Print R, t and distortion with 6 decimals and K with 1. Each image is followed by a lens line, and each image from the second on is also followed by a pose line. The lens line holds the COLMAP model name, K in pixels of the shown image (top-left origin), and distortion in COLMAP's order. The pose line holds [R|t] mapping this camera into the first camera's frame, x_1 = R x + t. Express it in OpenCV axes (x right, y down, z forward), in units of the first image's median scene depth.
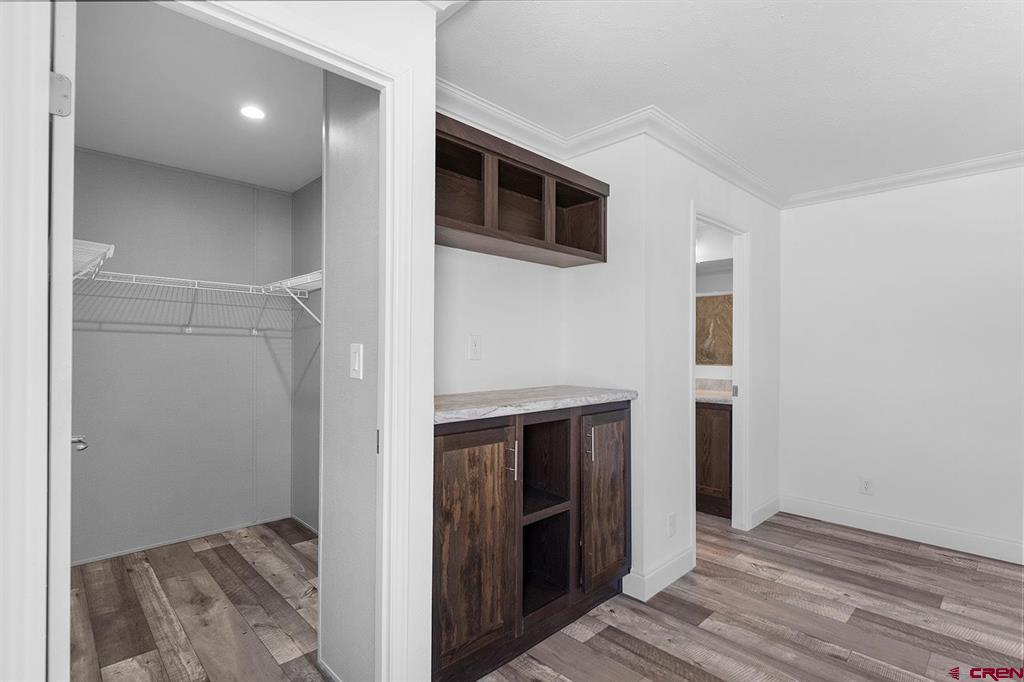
lens RADIAL K [[485.2, 0, 527.8], [0, 485.2, 345.4], [0, 0, 1]] dist [-0.000734, -0.000300]
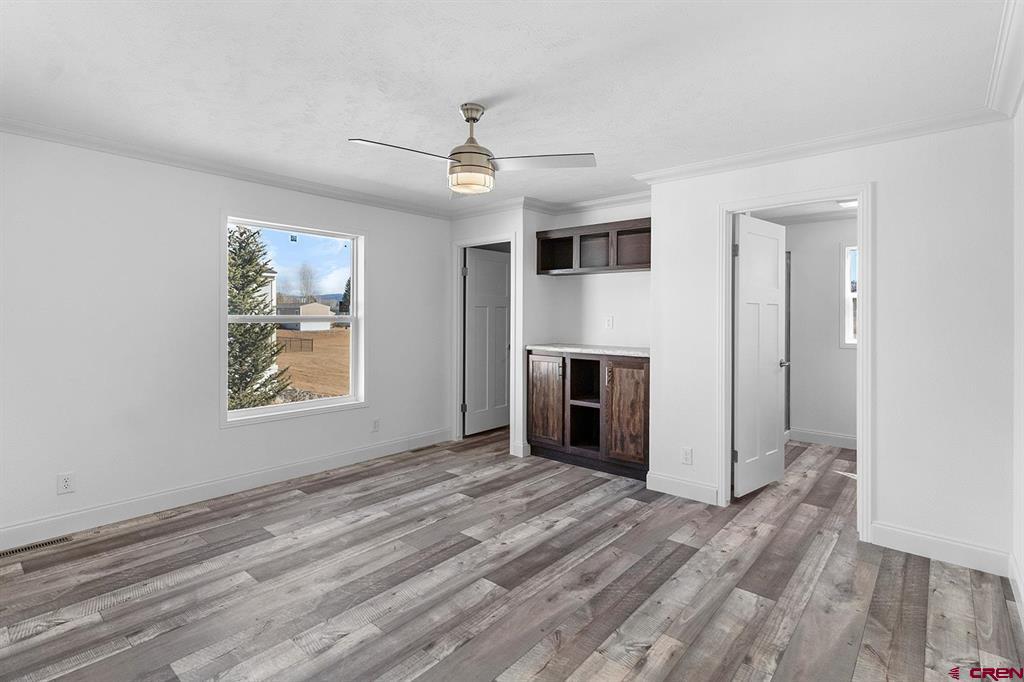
lens RADIAL K [[510.2, 0, 513.7], [0, 510.2, 313.9], [0, 0, 1]] dist [-0.001417, -0.001202]
pose [[0.084167, -0.007011, -0.996427, 1.861334], [0.001485, 0.999975, -0.006910, -0.015968], [0.996451, -0.000898, 0.084176, 0.453167]]
